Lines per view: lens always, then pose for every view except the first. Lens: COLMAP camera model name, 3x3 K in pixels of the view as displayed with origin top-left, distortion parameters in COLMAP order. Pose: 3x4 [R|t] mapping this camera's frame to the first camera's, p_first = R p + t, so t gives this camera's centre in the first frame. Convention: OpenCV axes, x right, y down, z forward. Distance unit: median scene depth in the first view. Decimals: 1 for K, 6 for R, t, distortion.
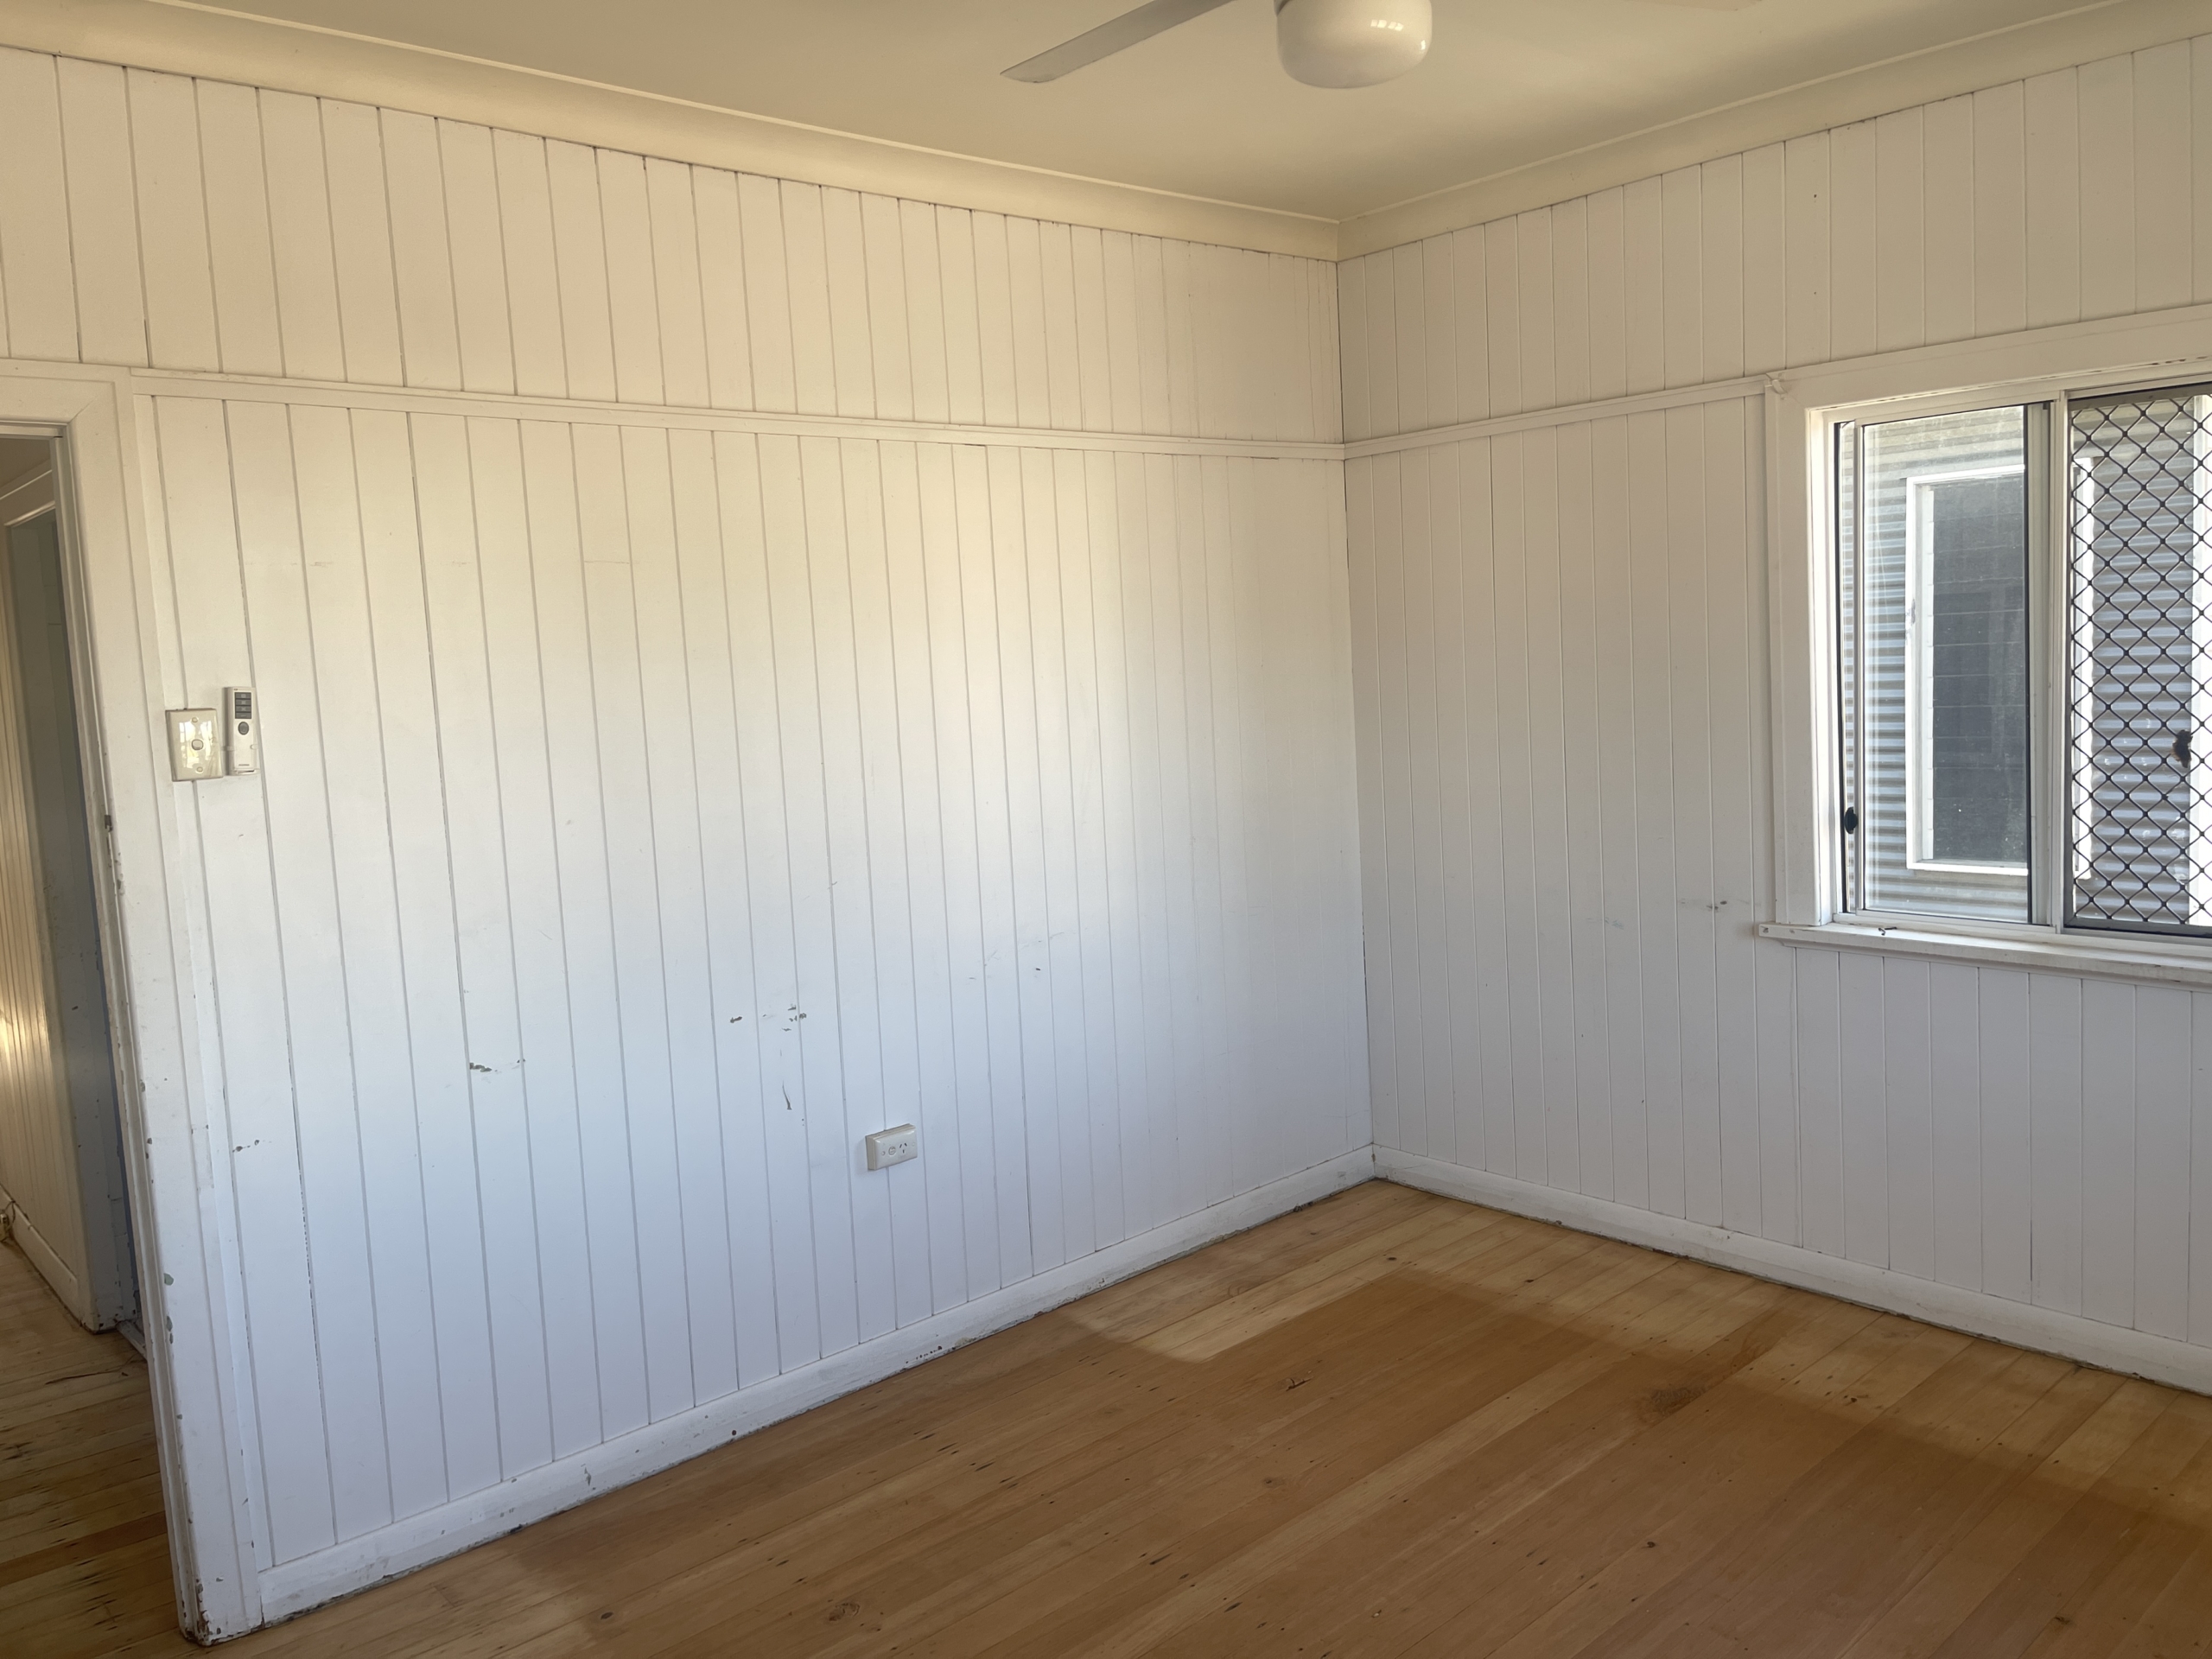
lens RADIAL K [[1642.2, 0, 1106.0], [0, 1642.2, 829.5], [0, 0, 1]] dist [0.064756, 0.000344]
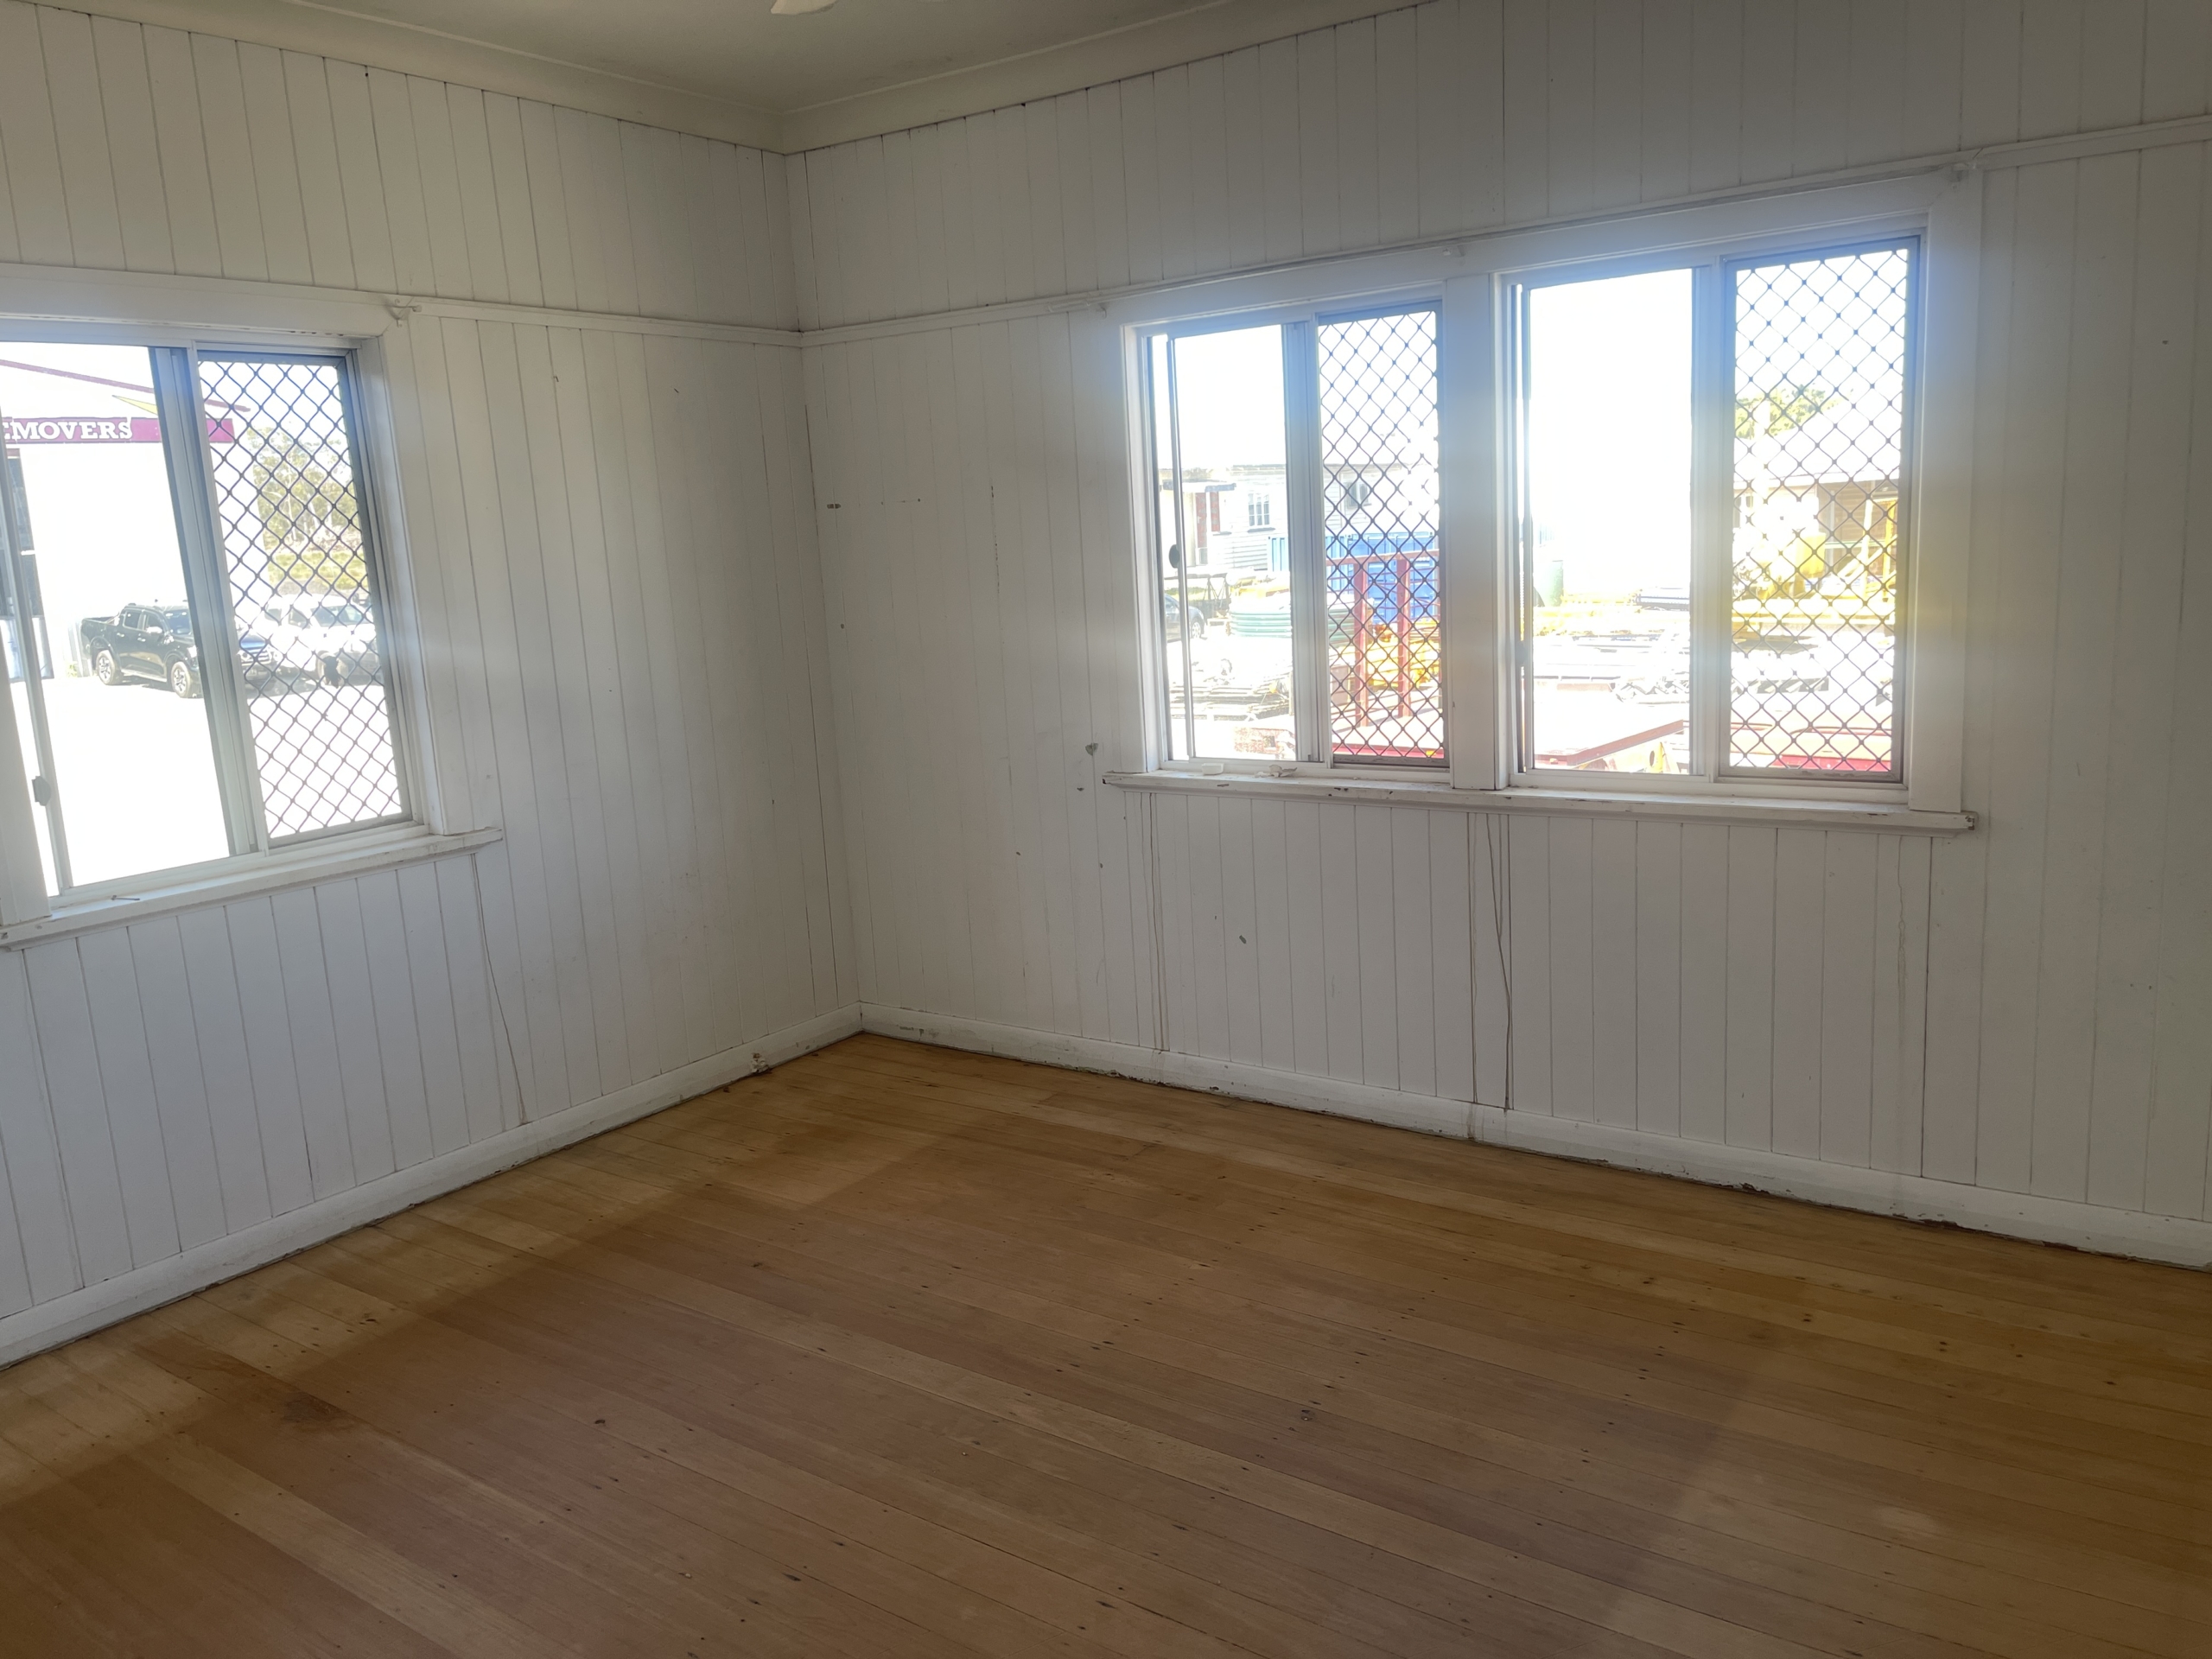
lens RADIAL K [[1642.2, 0, 1106.0], [0, 1642.2, 829.5], [0, 0, 1]] dist [0.064756, 0.000344]
pose [[-0.229692, -0.109434, 0.967091, -0.617022], [0.154533, 0.976953, 0.147252, -0.035100], [-0.960917, 0.183270, -0.207488, 0.724716]]
